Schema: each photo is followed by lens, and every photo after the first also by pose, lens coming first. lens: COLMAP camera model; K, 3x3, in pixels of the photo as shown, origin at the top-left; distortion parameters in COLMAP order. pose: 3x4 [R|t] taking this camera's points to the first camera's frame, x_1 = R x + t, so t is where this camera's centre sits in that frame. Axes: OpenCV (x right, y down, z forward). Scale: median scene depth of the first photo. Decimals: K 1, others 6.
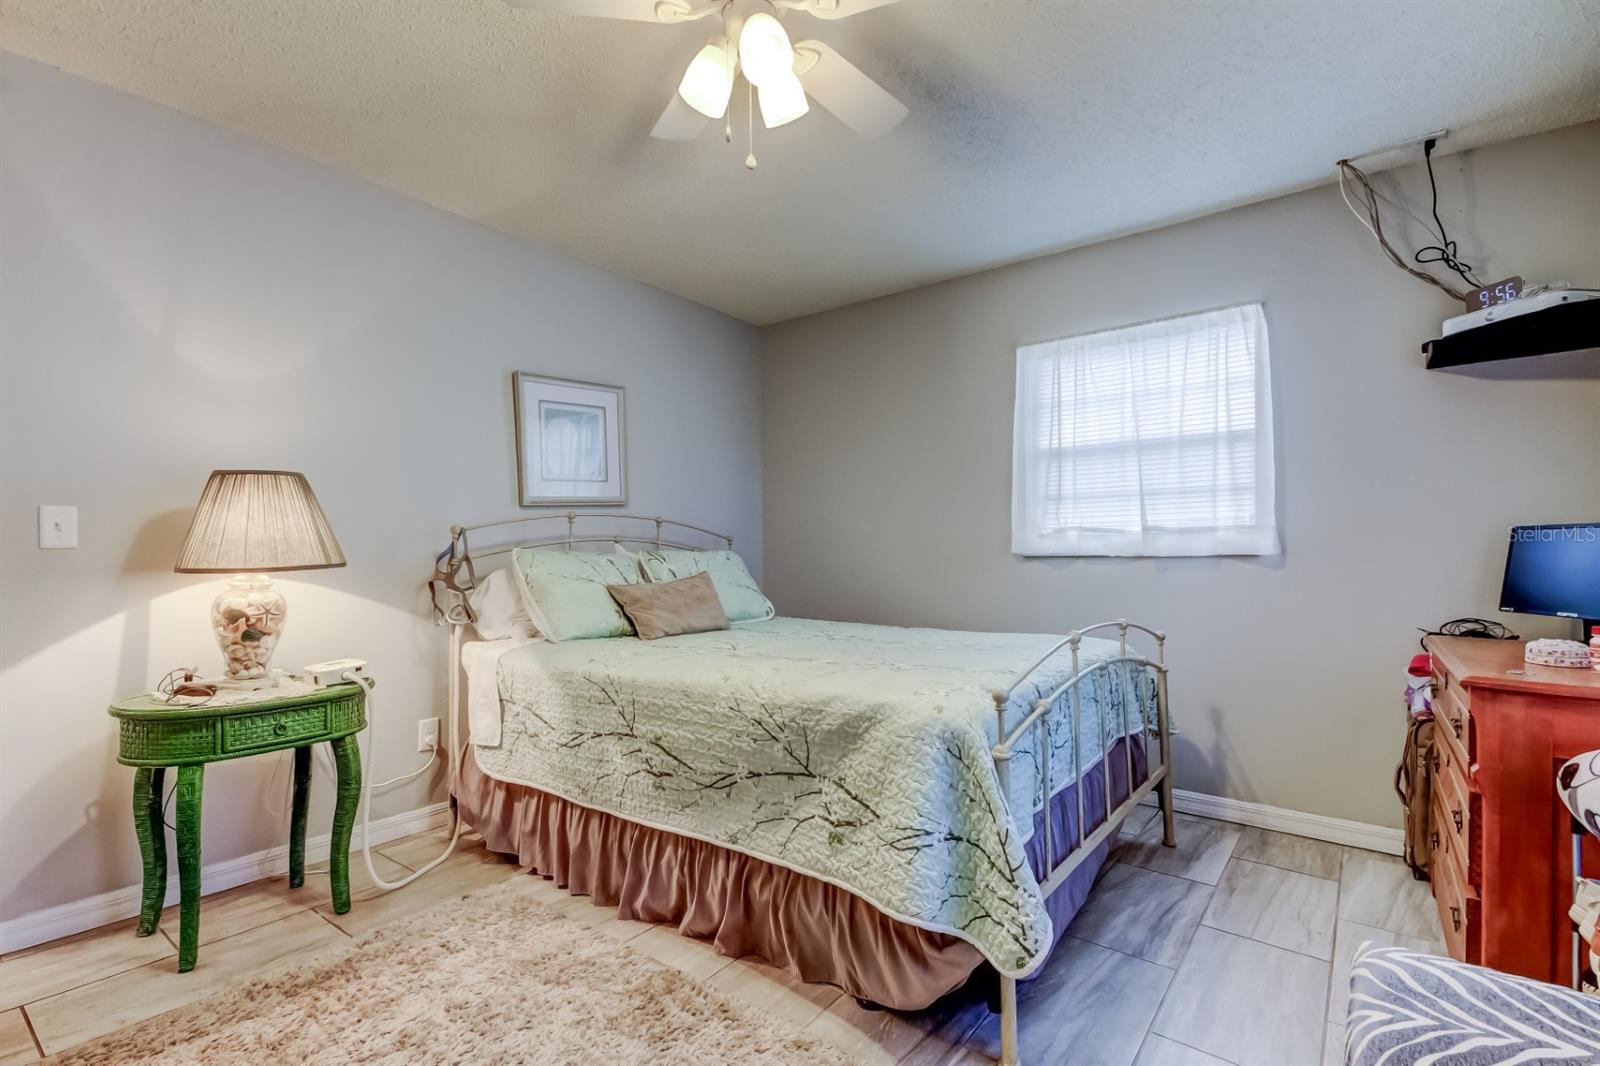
lens RADIAL K [[750.8, 0, 800.0], [0, 750.8, 540.7], [0, 0, 1]] dist [0.003390, -0.001280]
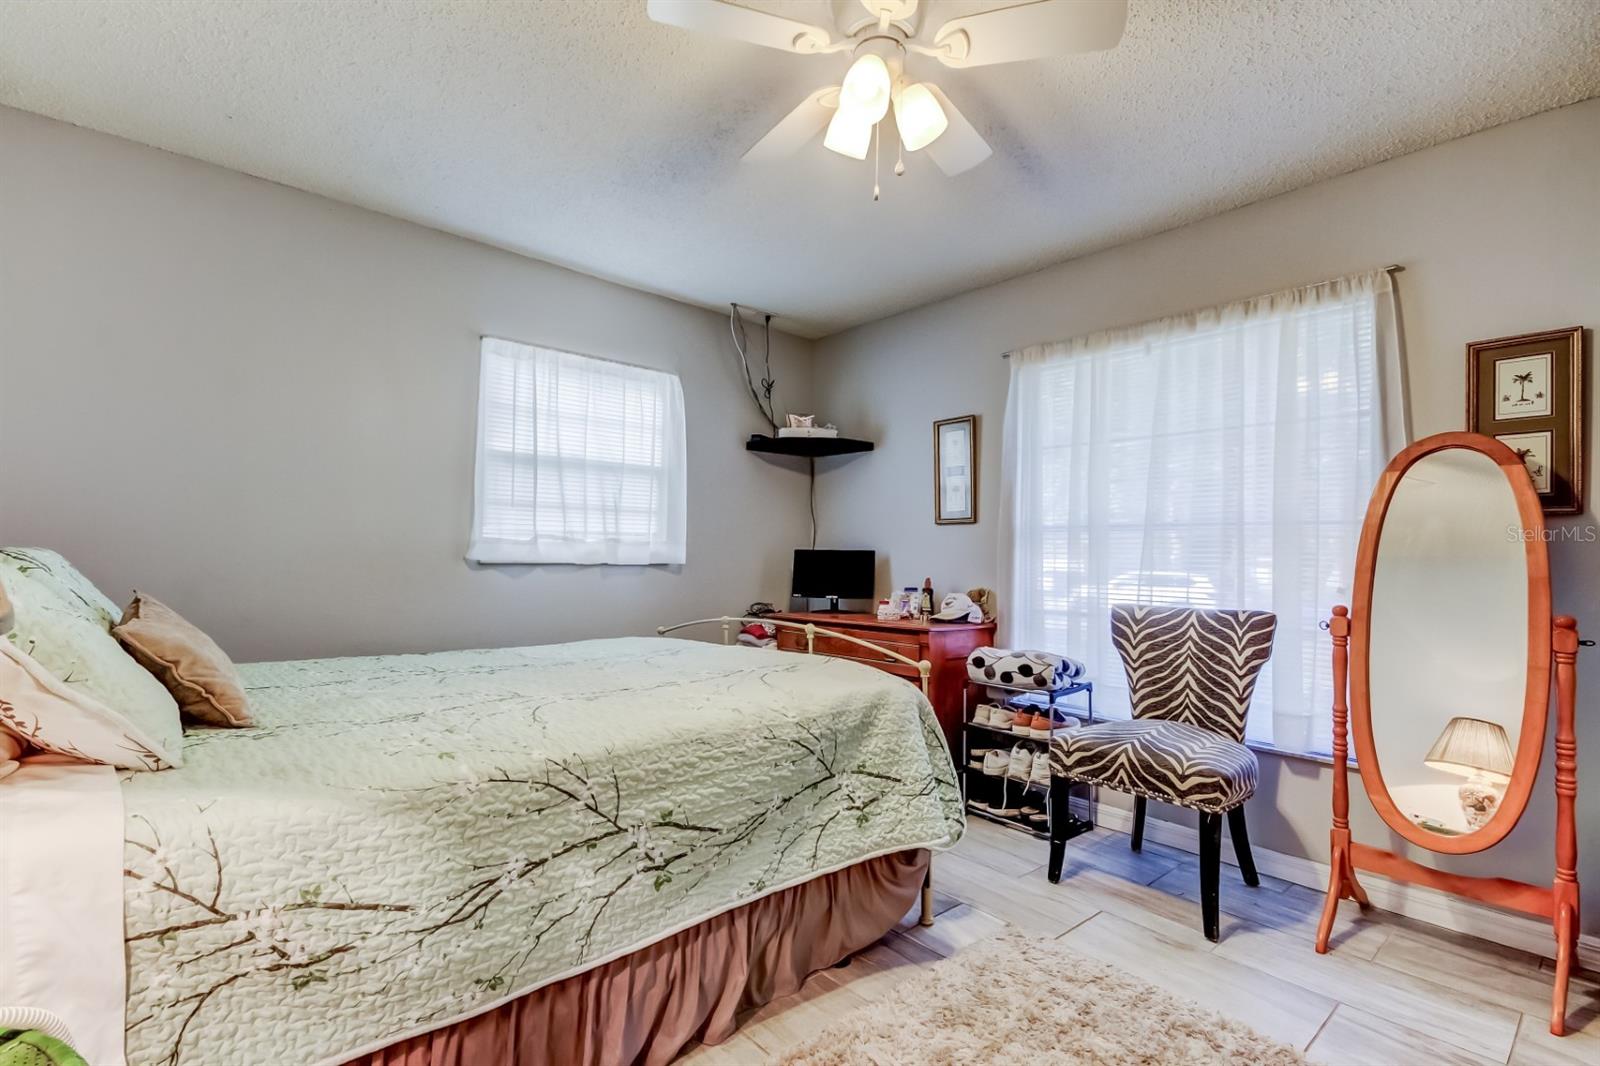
lens RADIAL K [[750.8, 0, 800.8], [0, 750.8, 539.1], [0, 0, 1]] dist [0.003390, -0.001280]
pose [[0.162186, 0.037516, 0.986047, -0.908793], [-0.034431, 0.998884, -0.032341, 0.013535], [-0.986159, -0.028706, 0.163296, 0.764806]]
